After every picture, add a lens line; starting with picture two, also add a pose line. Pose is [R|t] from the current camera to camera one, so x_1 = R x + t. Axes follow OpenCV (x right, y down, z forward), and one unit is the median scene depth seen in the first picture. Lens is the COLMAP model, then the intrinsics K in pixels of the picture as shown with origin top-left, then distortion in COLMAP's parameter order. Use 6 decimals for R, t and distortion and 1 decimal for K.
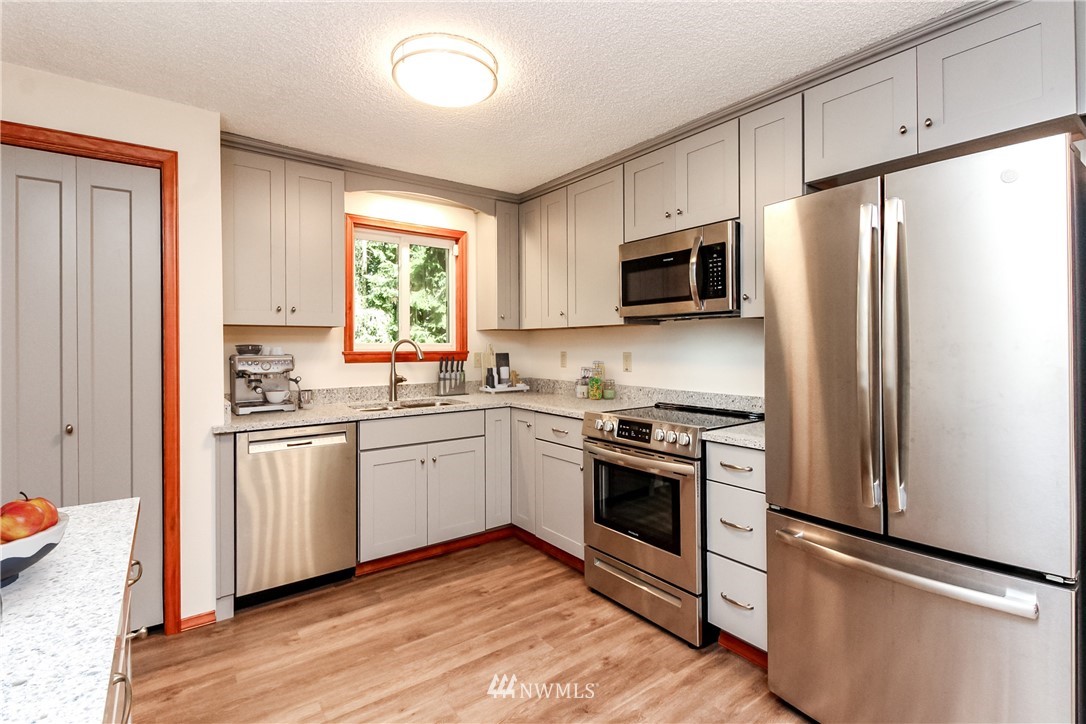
lens RADIAL K [[494.5, 0, 528.9], [0, 494.5, 344.8], [0, 0, 1]] dist [0.001626, -0.004854]
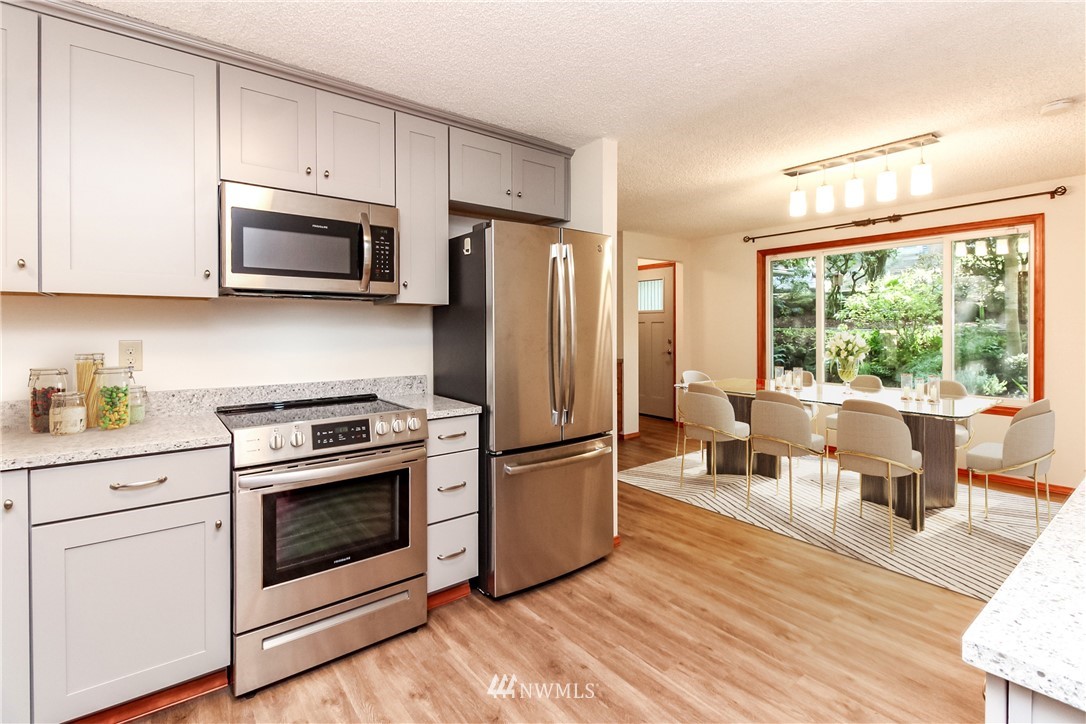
lens RADIAL K [[494.5, 0, 542.3], [0, 494.5, 330.4], [0, 0, 1]] dist [0.001626, -0.004854]
pose [[-0.020587, -0.000010, 0.999788, -0.724738], [0.000664, 1.000000, 0.000024, 0.004879], [-0.999788, 0.000665, -0.020587, 0.820186]]
